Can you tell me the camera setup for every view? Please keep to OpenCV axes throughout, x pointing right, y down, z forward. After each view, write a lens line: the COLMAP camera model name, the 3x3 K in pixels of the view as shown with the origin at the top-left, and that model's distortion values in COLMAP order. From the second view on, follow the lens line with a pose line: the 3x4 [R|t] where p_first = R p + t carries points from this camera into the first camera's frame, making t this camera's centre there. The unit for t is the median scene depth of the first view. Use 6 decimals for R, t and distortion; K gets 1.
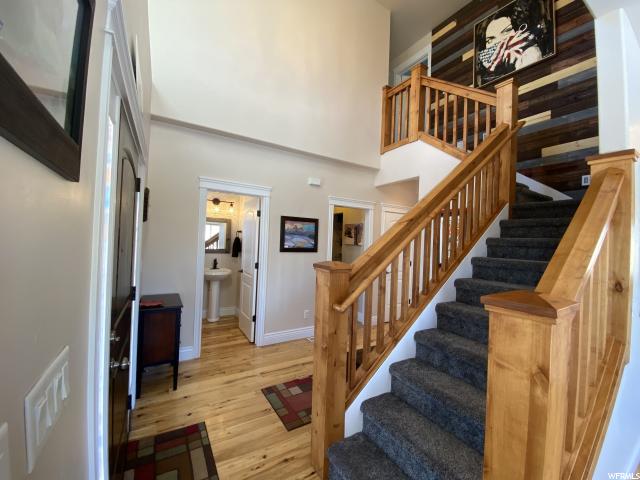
lens RADIAL K [[258.1, 0, 319.4], [0, 258.1, 238.3], [0, 0, 1]] dist [0.021917, -0.024223]
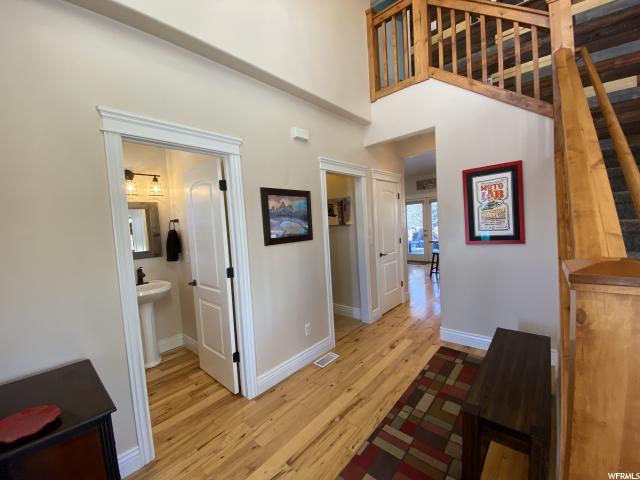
lens RADIAL K [[260.4, 0, 320.0], [0, 260.4, 240.0], [0, 0, 1]] dist [0.001292, -0.012415]
pose [[0.951919, -0.109655, 0.286052, -0.192119], [0.088576, 0.992380, 0.085657, -0.003273], [-0.293265, -0.056201, 0.954378, 0.336952]]
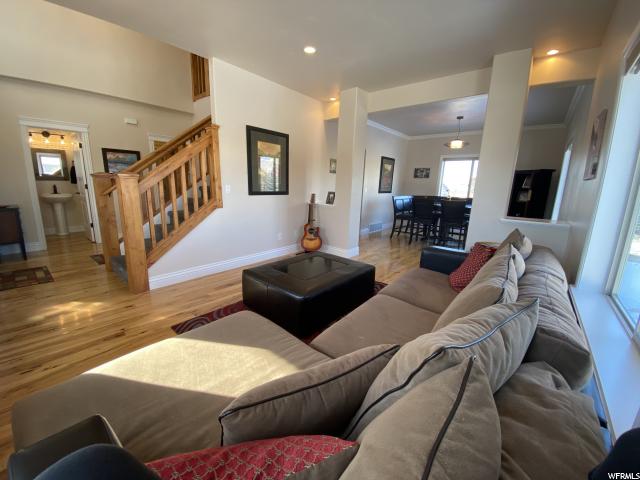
lens RADIAL K [[260.4, 0, 320.0], [0, 260.4, 240.0], [0, 0, 1]] dist [0.001292, -0.012415]
pose [[0.943528, -0.073970, 0.322928, 0.416811], [-0.002645, 0.973042, 0.230614, 0.059812], [-0.331281, -0.218445, 0.917897, -0.647653]]
